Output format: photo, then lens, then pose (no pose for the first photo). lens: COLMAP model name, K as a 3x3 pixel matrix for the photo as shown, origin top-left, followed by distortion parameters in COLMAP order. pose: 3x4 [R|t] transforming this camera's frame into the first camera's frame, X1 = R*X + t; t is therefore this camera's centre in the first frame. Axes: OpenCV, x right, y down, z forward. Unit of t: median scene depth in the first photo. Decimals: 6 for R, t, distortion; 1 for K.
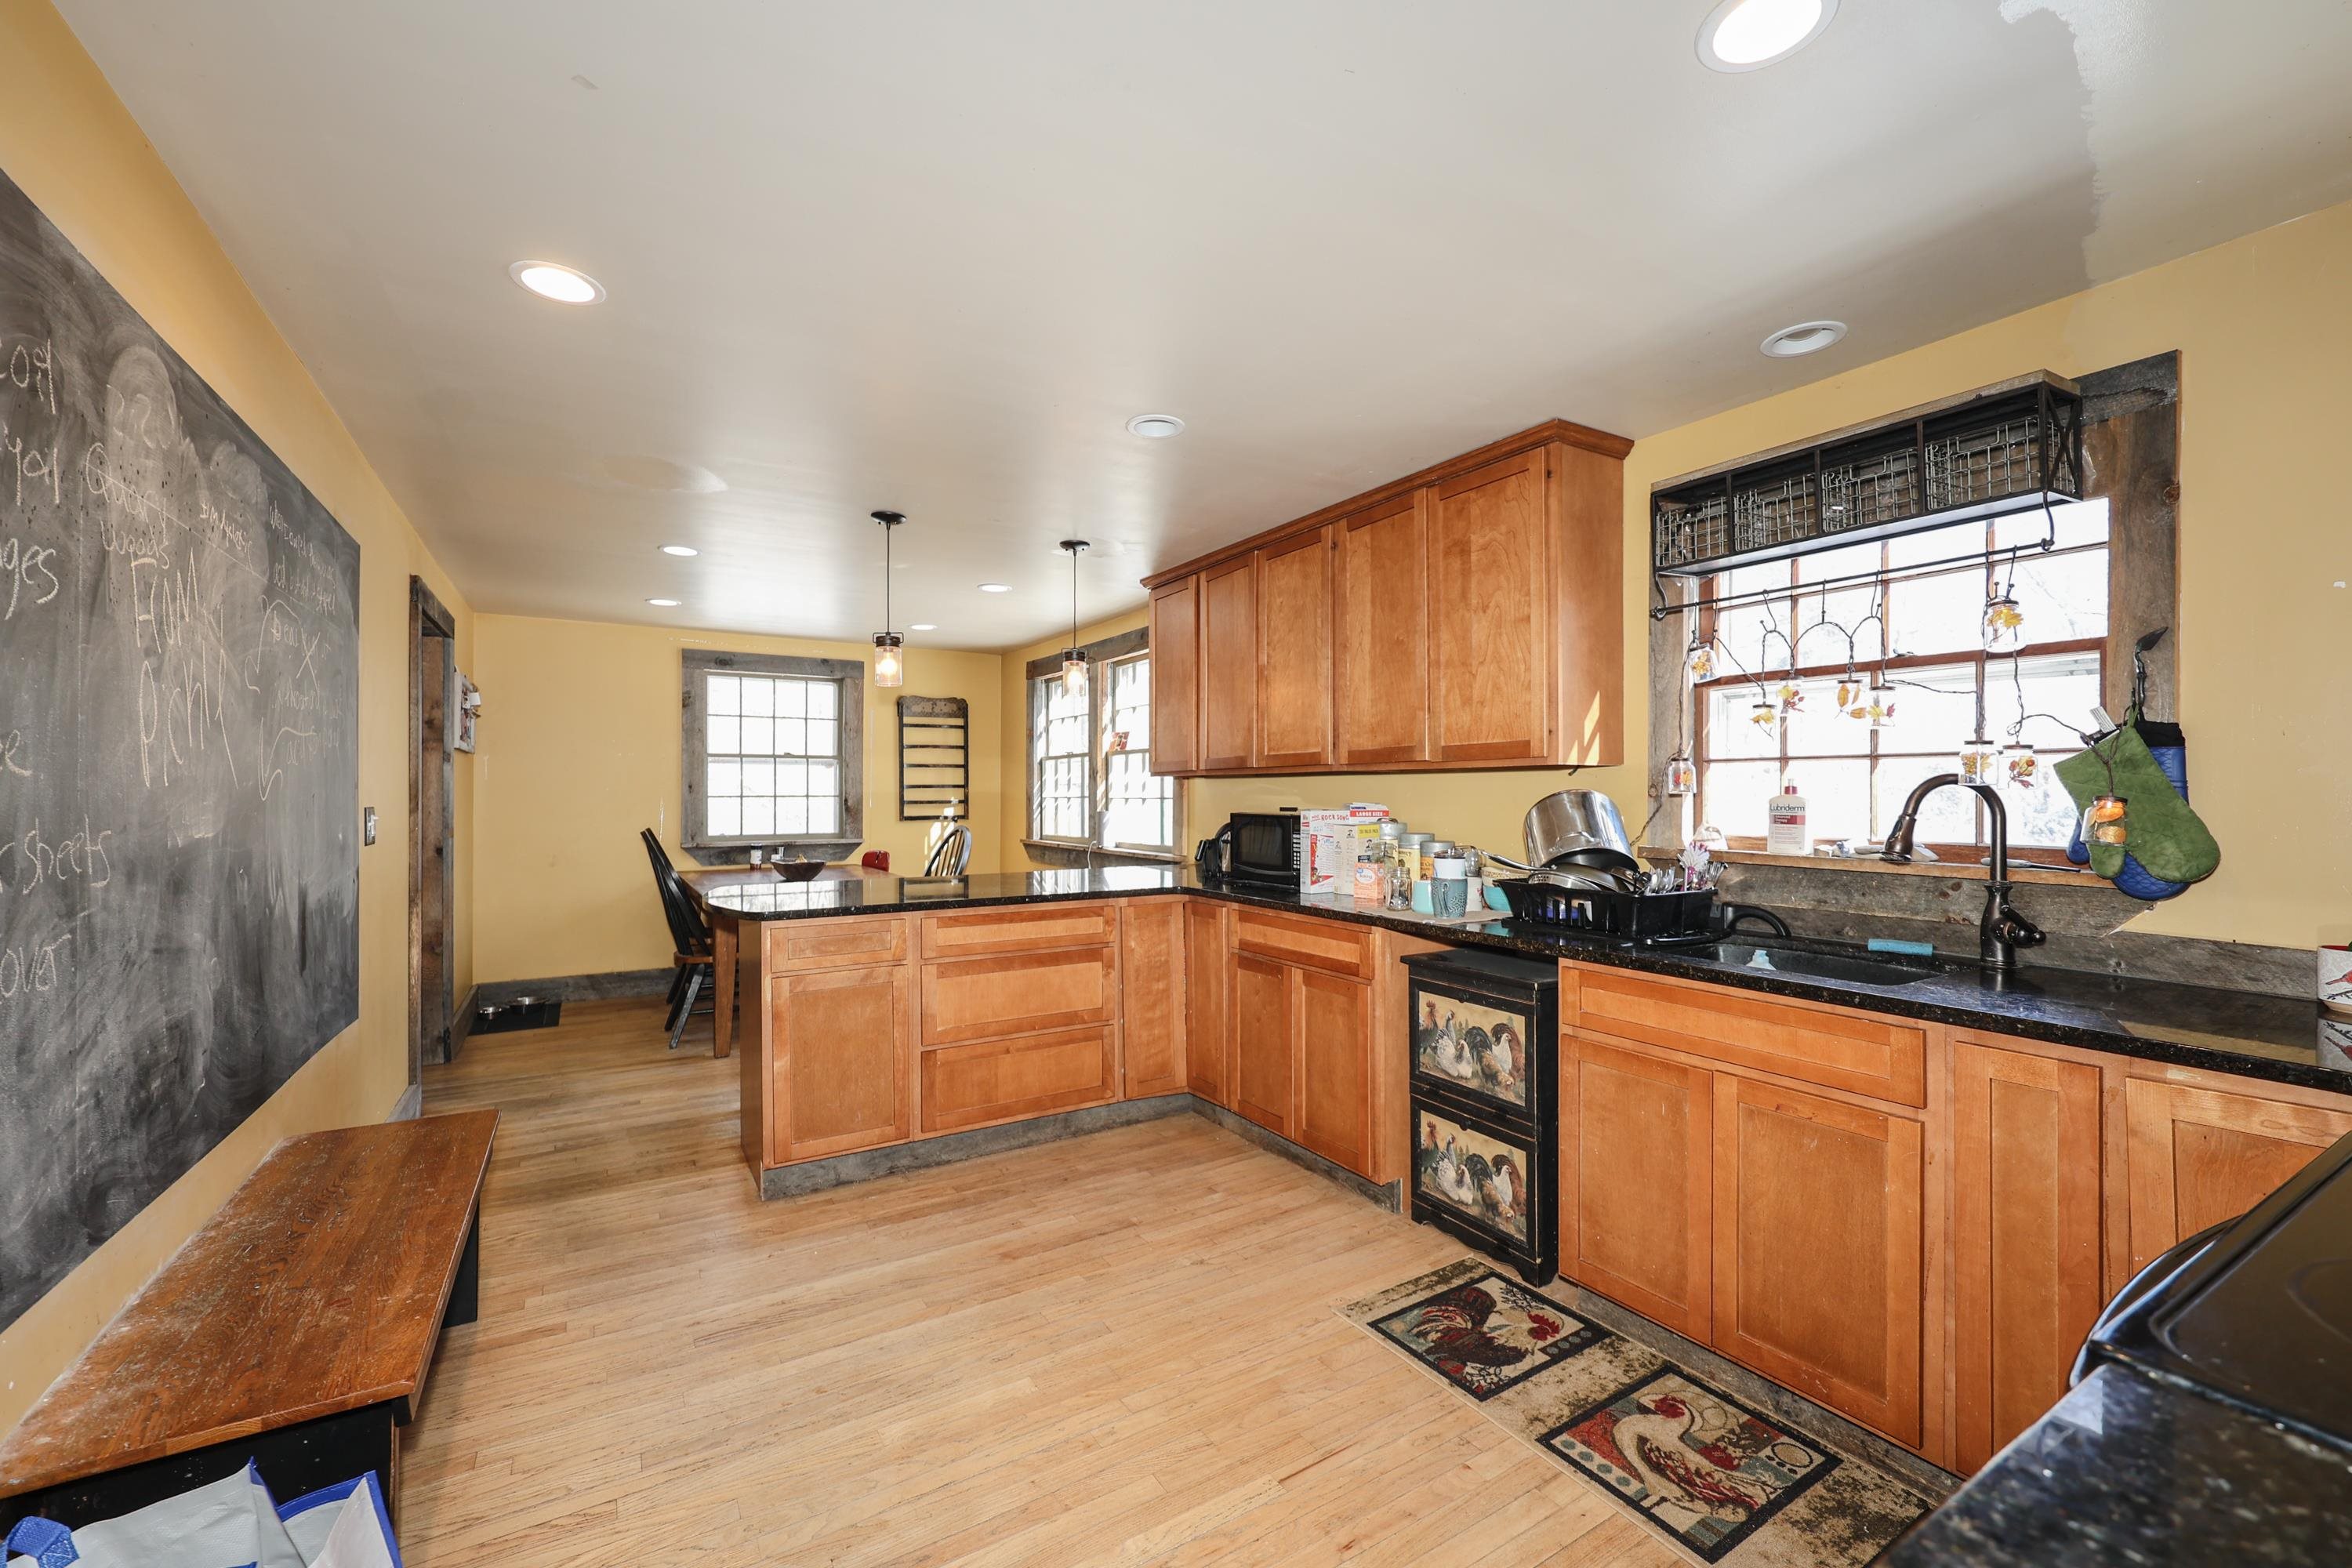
lens RADIAL K [[954.5, 0, 1176.0], [0, 954.5, 784.0], [0, 0, 1]] dist [-0.026438, -0.000104]
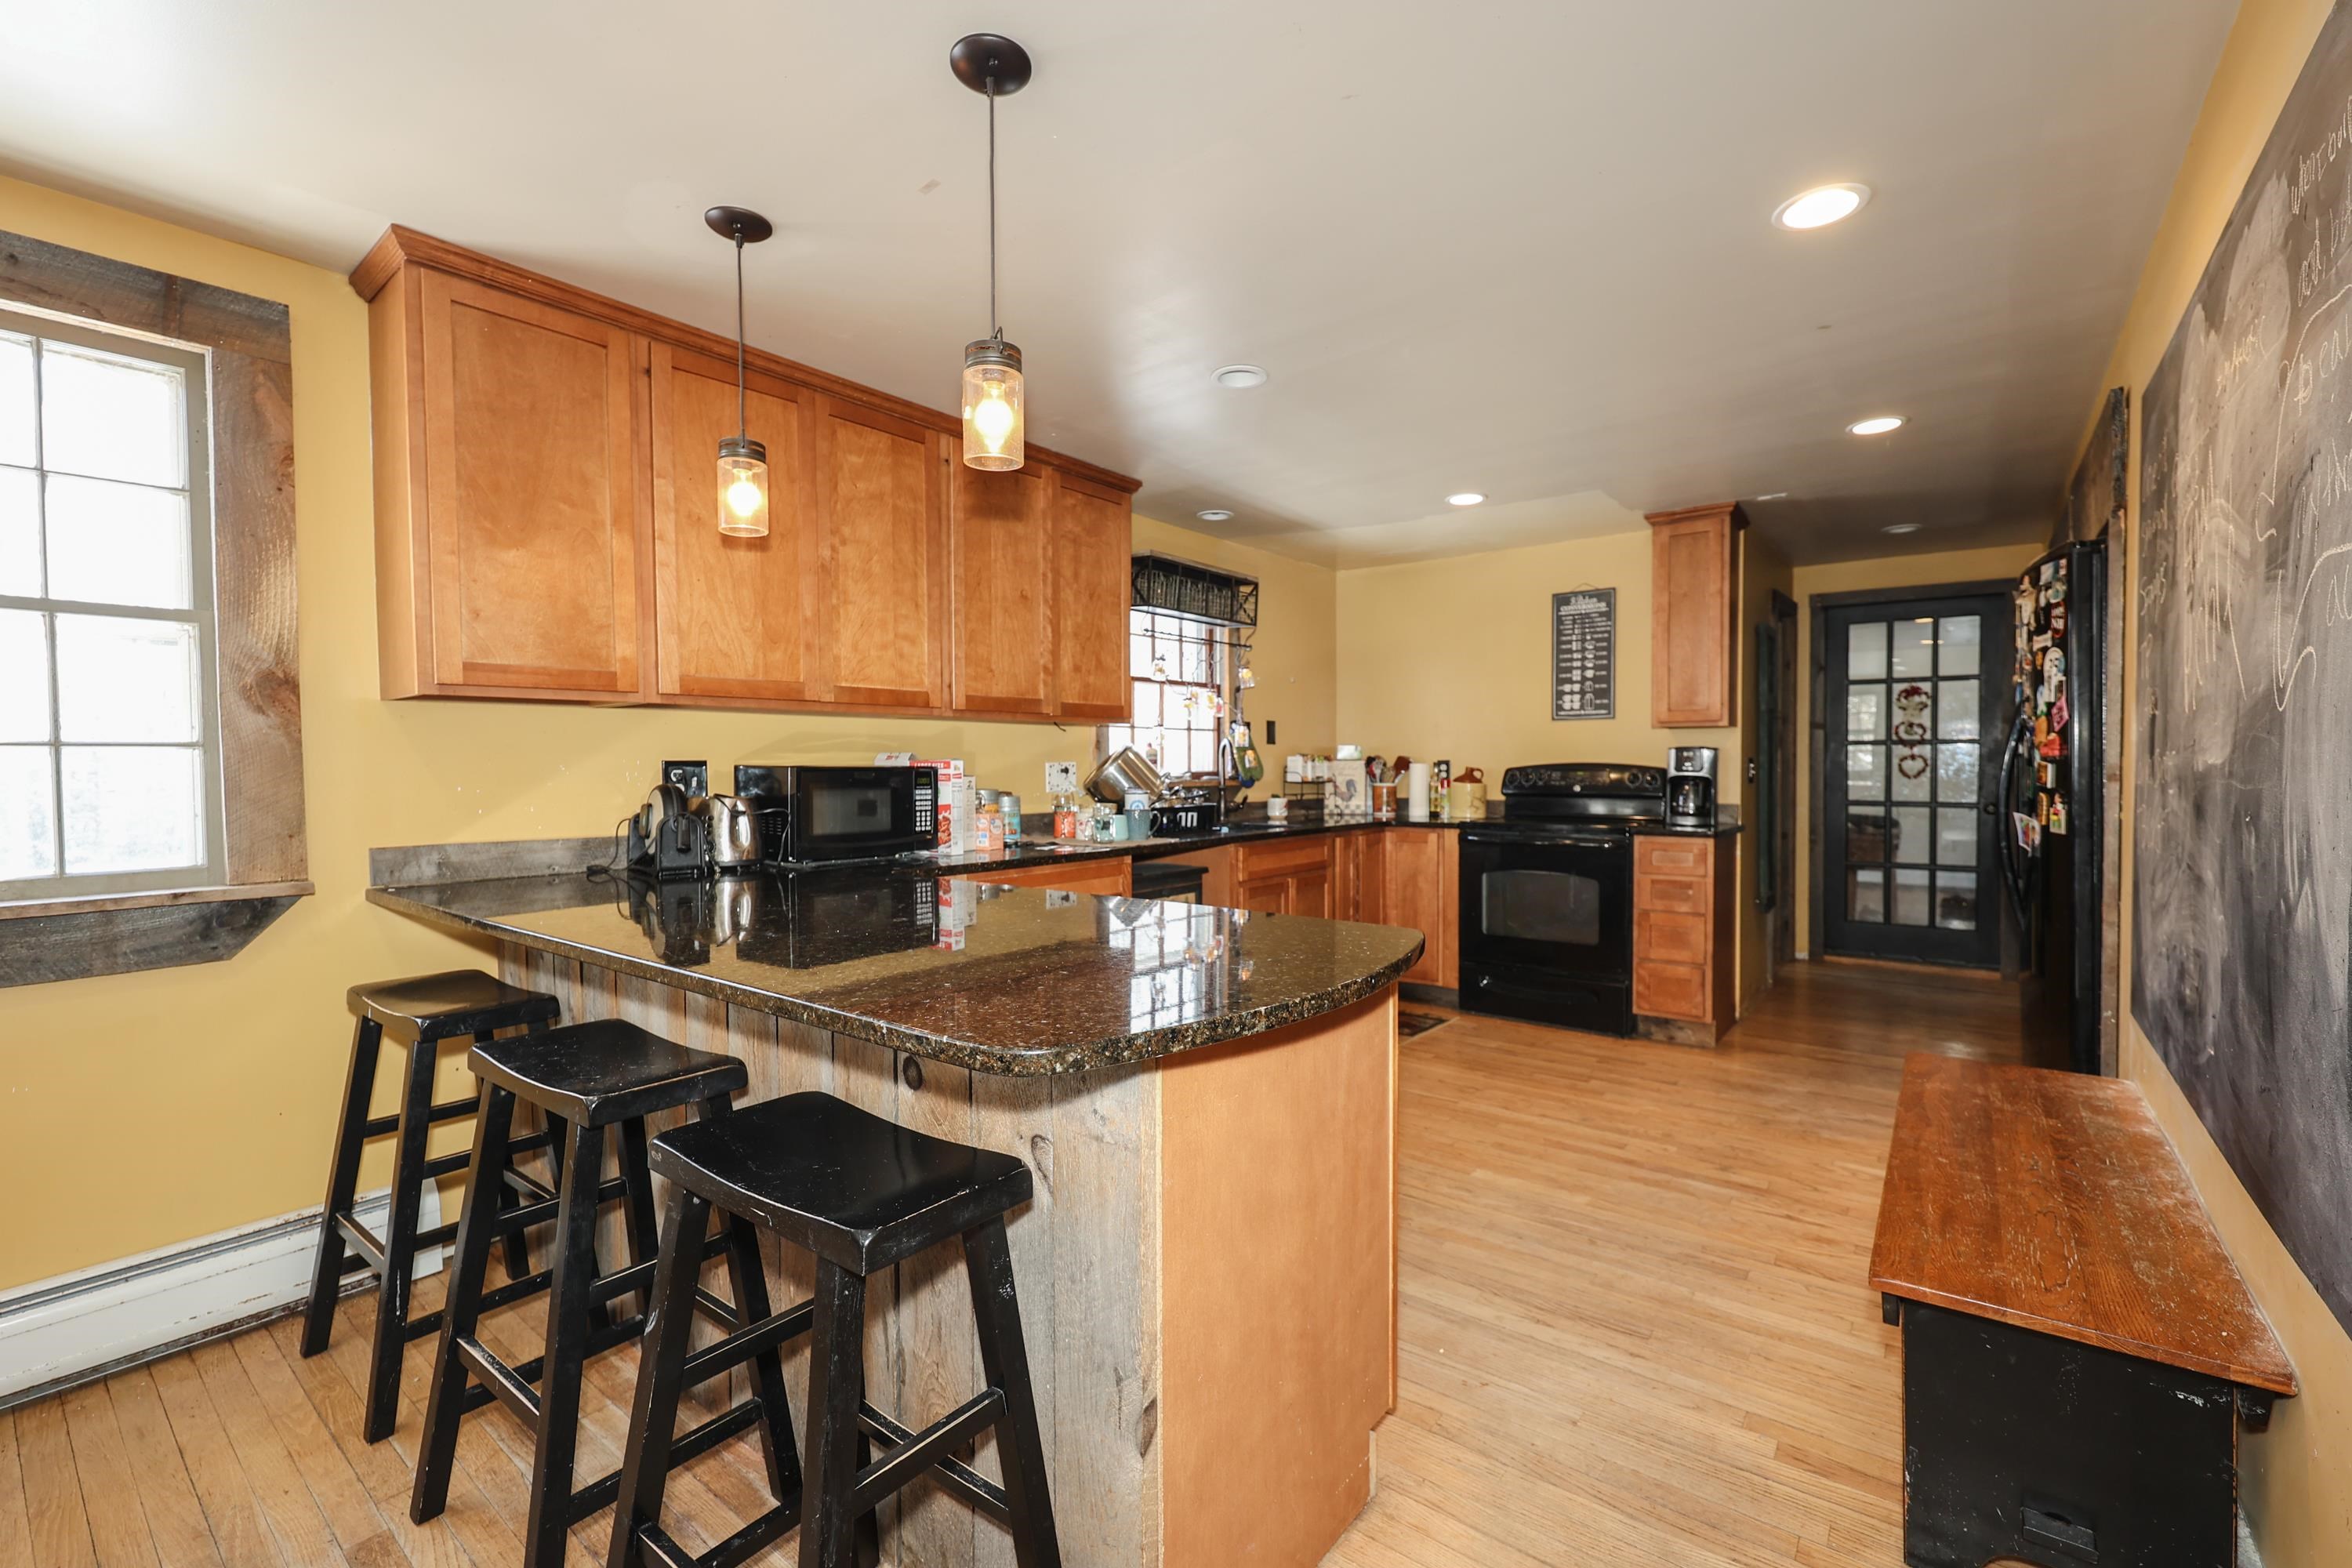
lens RADIAL K [[978.5, 0, 1223.4], [0, 978.5, 797.6], [0, 0, 1]] dist [-0.017670, 0.000133]
pose [[-0.376612, -0.028575, 0.925930, -0.499913], [-0.005191, 0.999574, 0.028736, 0.022558], [-0.926357, 0.006016, -0.376600, 0.716265]]
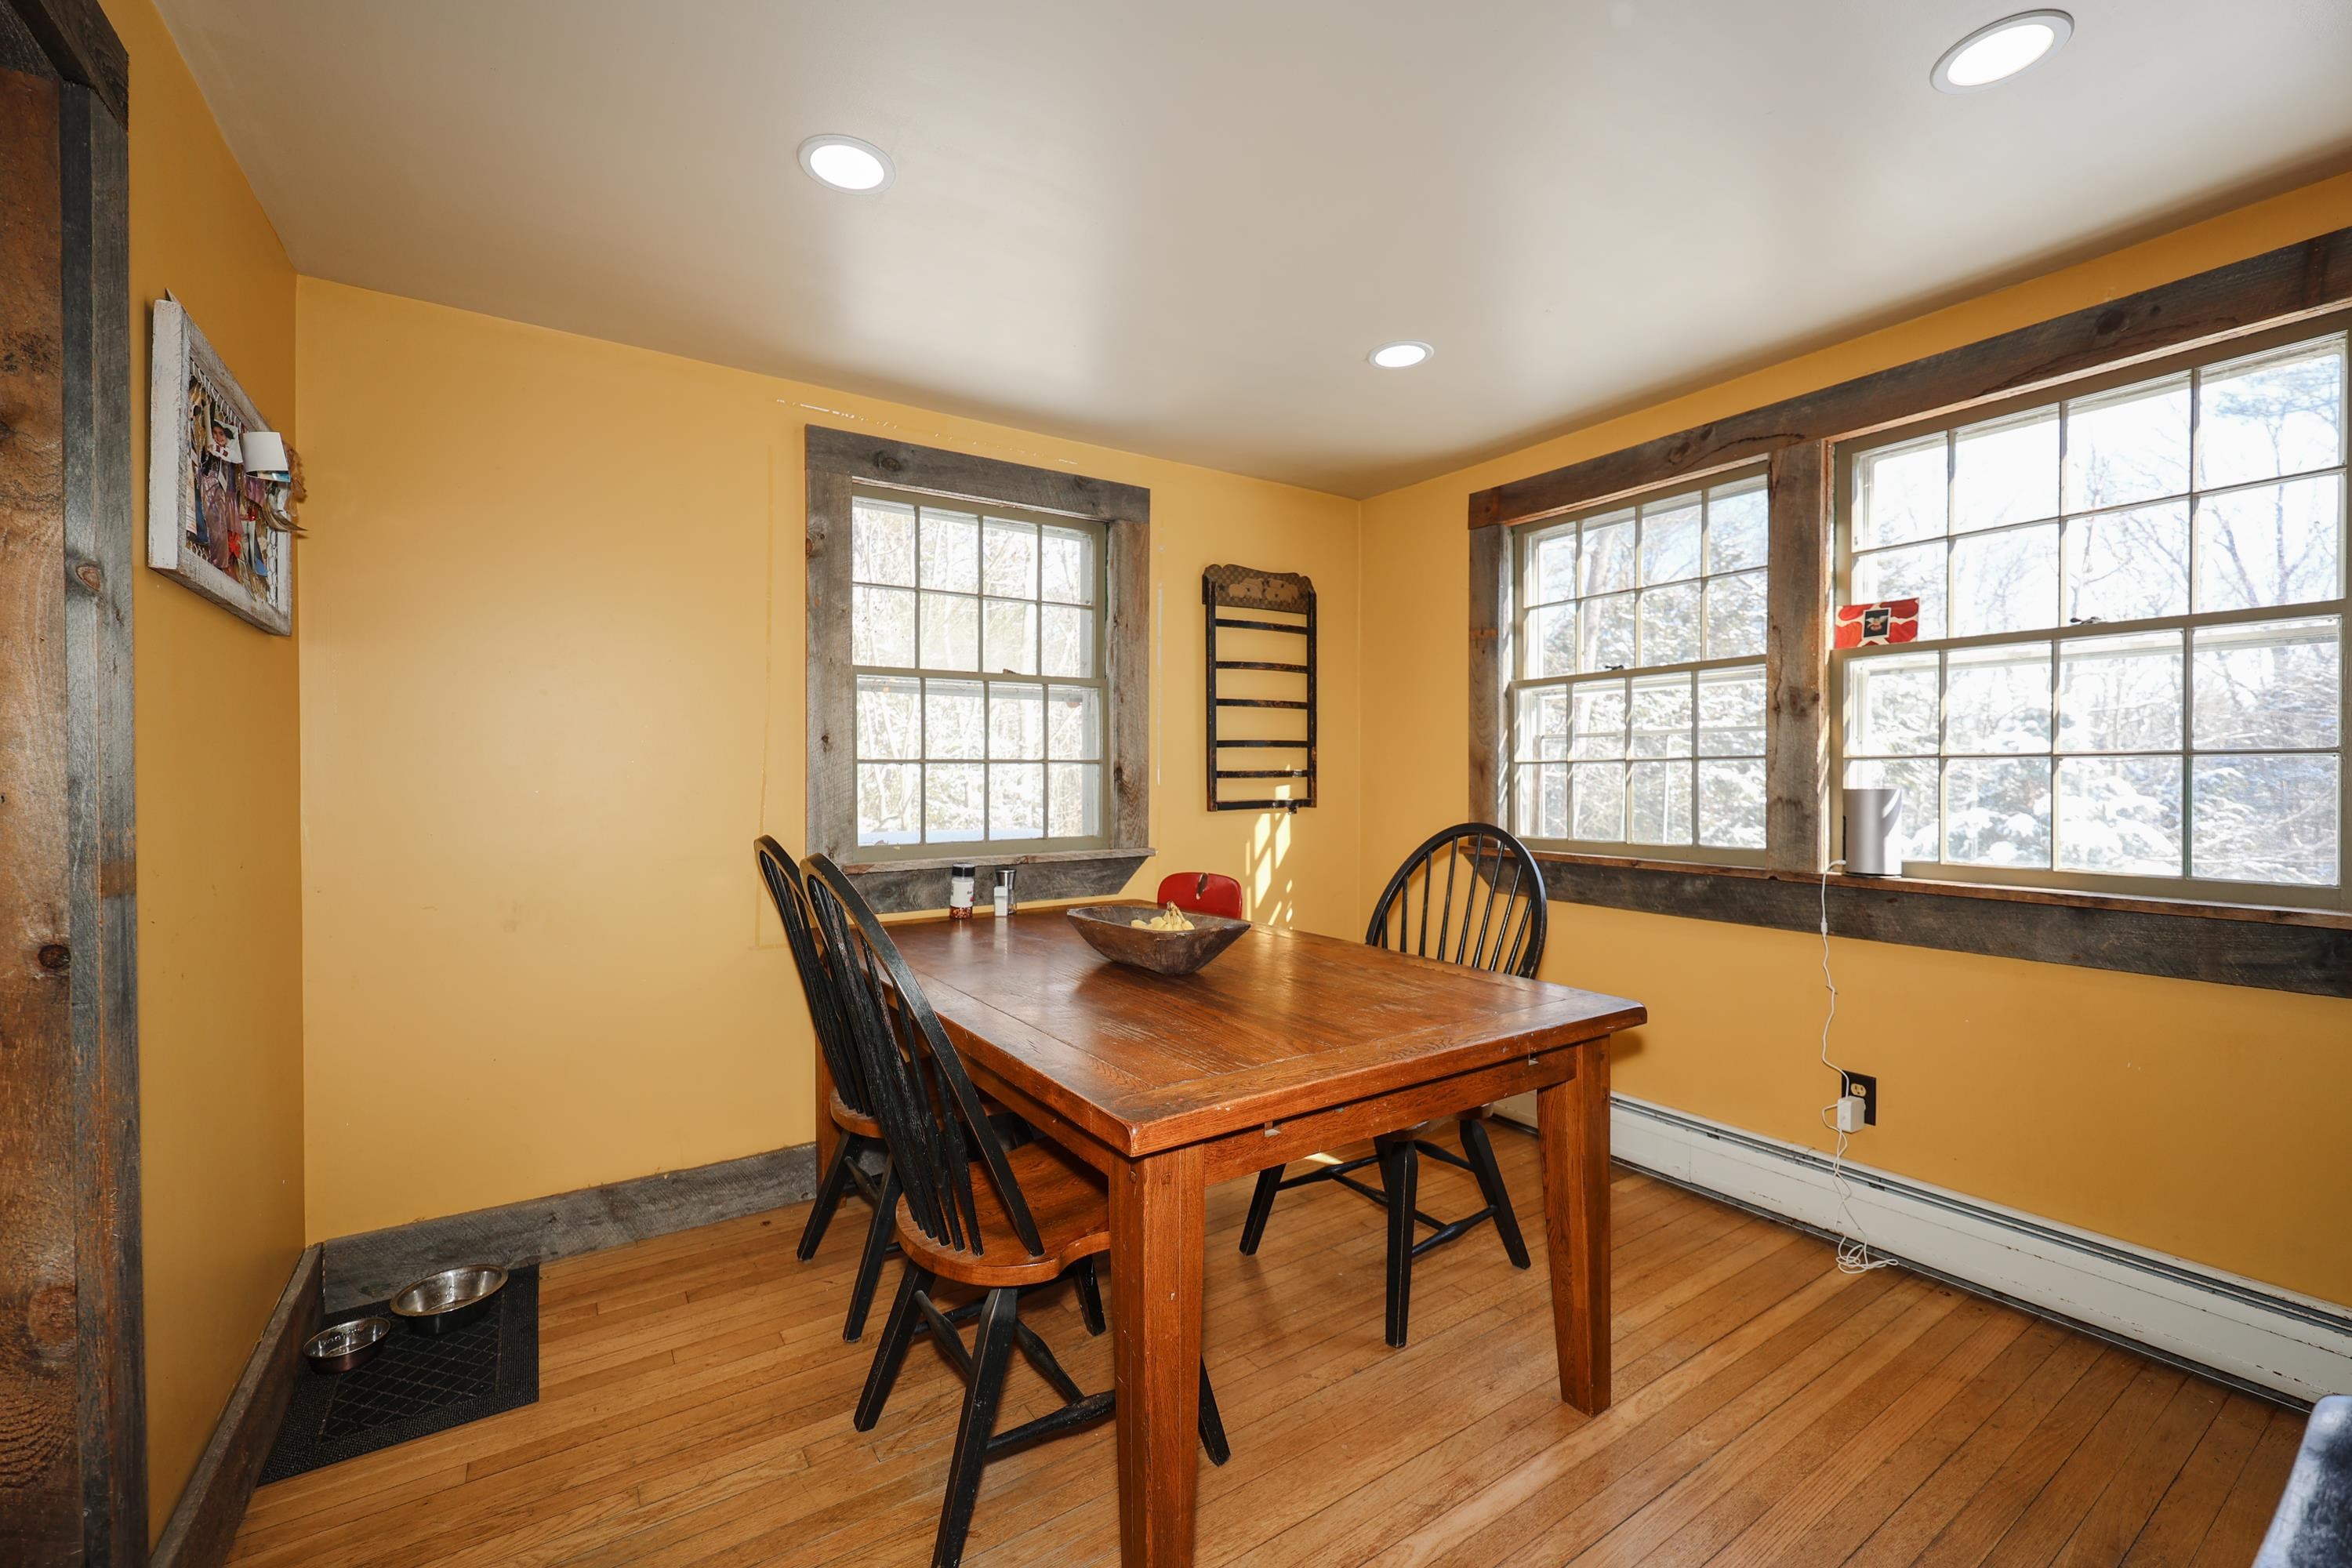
lens RADIAL K [[963.3, 0, 1147.9], [0, 963.3, 774.1], [0, 0, 1]] dist [0.002059, 0.000248]
pose [[0.999925, -0.003095, 0.011881, -0.353590], [0.002924, 0.999892, 0.014382, 0.012592], [-0.011924, -0.014347, 0.999826, 0.524992]]
